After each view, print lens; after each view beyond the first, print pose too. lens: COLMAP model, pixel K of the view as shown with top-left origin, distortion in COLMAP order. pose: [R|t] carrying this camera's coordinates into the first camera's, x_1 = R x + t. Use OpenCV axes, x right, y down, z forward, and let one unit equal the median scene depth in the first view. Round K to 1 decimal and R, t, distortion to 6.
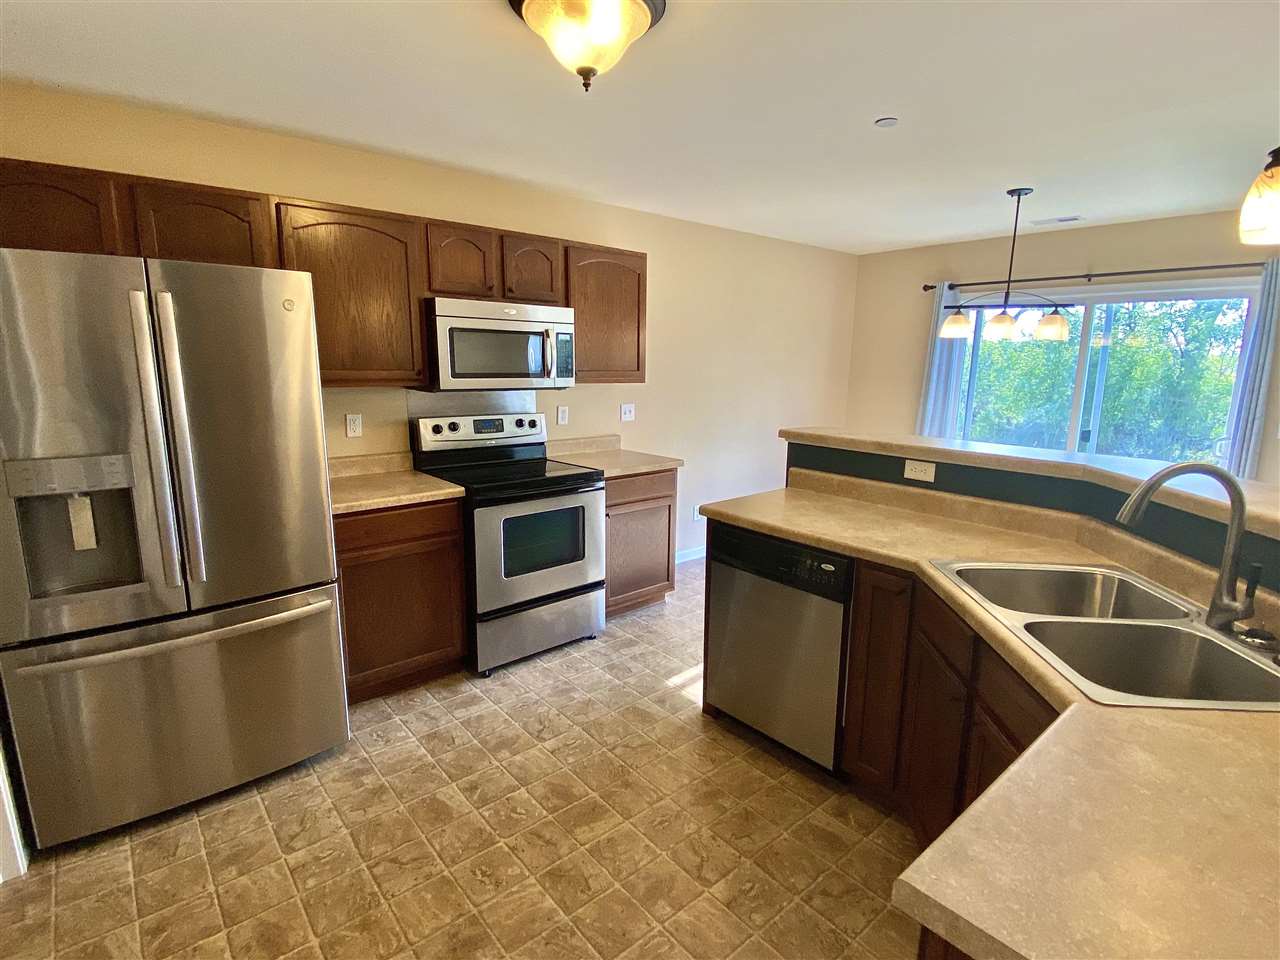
lens RADIAL K [[645.6, 0, 638.5], [0, 645.6, 477.5], [0, 0, 1]] dist [-0.010172, -0.000113]
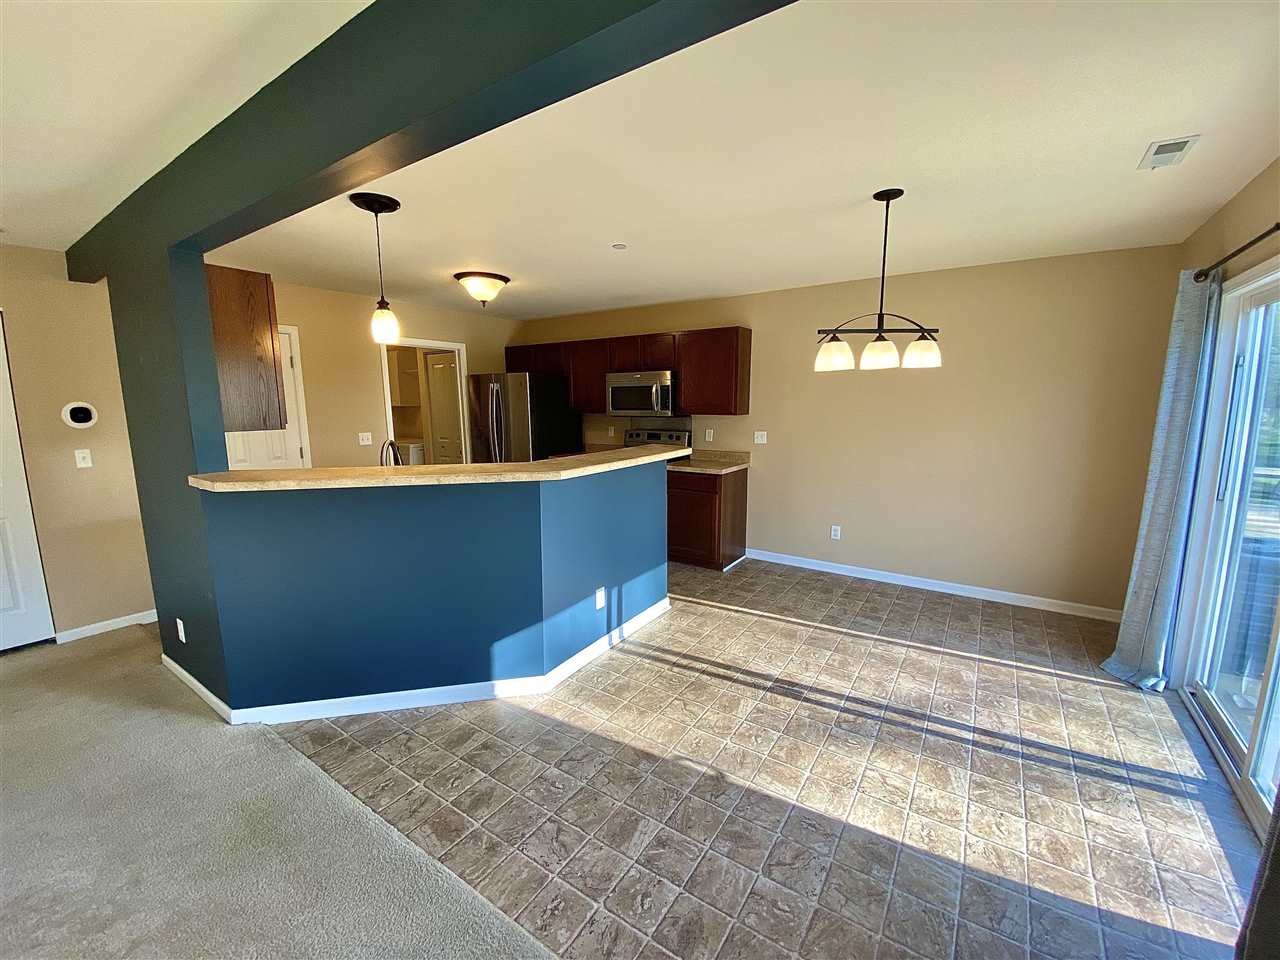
lens RADIAL K [[519.4, 0, 642.5], [0, 519.4, 478.2], [0, 0, 1]] dist [-0.027634, -0.000835]
pose [[0.273769, 0.139792, -0.951582, 0.790947], [-0.174293, 0.980211, 0.093854, -0.076871], [0.945871, 0.140160, 0.292716, 0.451492]]
